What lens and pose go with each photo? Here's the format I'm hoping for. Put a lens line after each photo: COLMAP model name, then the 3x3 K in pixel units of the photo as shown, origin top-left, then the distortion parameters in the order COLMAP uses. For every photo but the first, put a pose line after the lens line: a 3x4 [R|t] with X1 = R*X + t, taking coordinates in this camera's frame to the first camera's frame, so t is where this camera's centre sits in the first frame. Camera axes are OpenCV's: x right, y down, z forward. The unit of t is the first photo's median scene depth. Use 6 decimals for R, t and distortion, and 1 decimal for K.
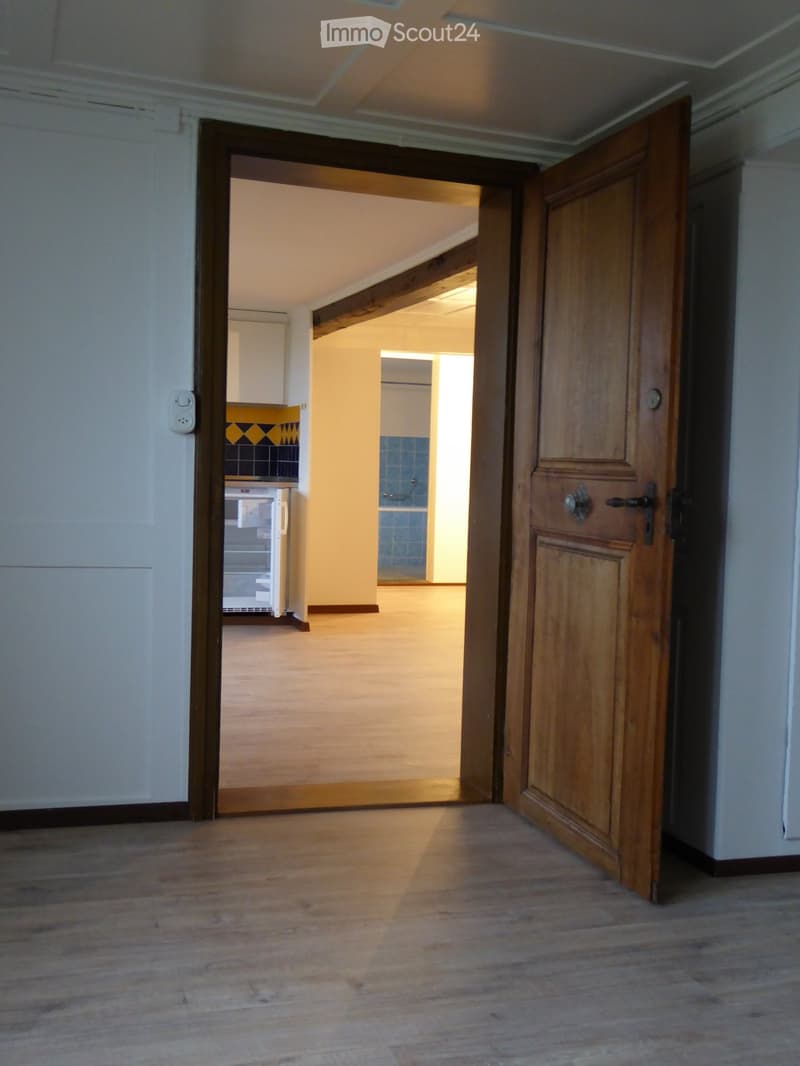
lens RADIAL K [[1173.0, 0, 405.1], [0, 1173.0, 532.6], [0, 0, 1]] dist [0.076561, 0.000000]
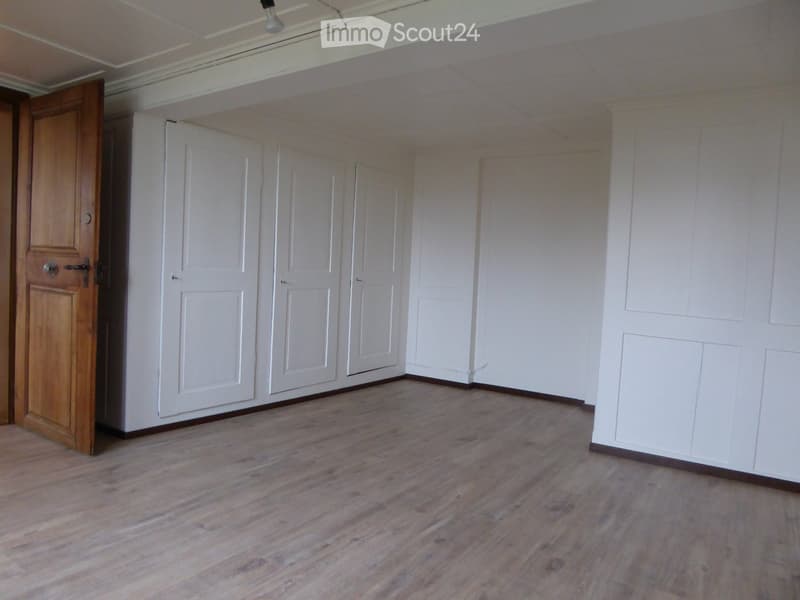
lens RADIAL K [[565.7, 0, 379.2], [0, 565.7, 296.5], [0, 0, 1]] dist [-0.011400, 0.001478]
pose [[0.810352, -0.019165, 0.585630, 0.038182], [0.007699, 0.999727, 0.022062, 0.007247], [-0.585893, -0.013369, 0.810278, -0.117669]]
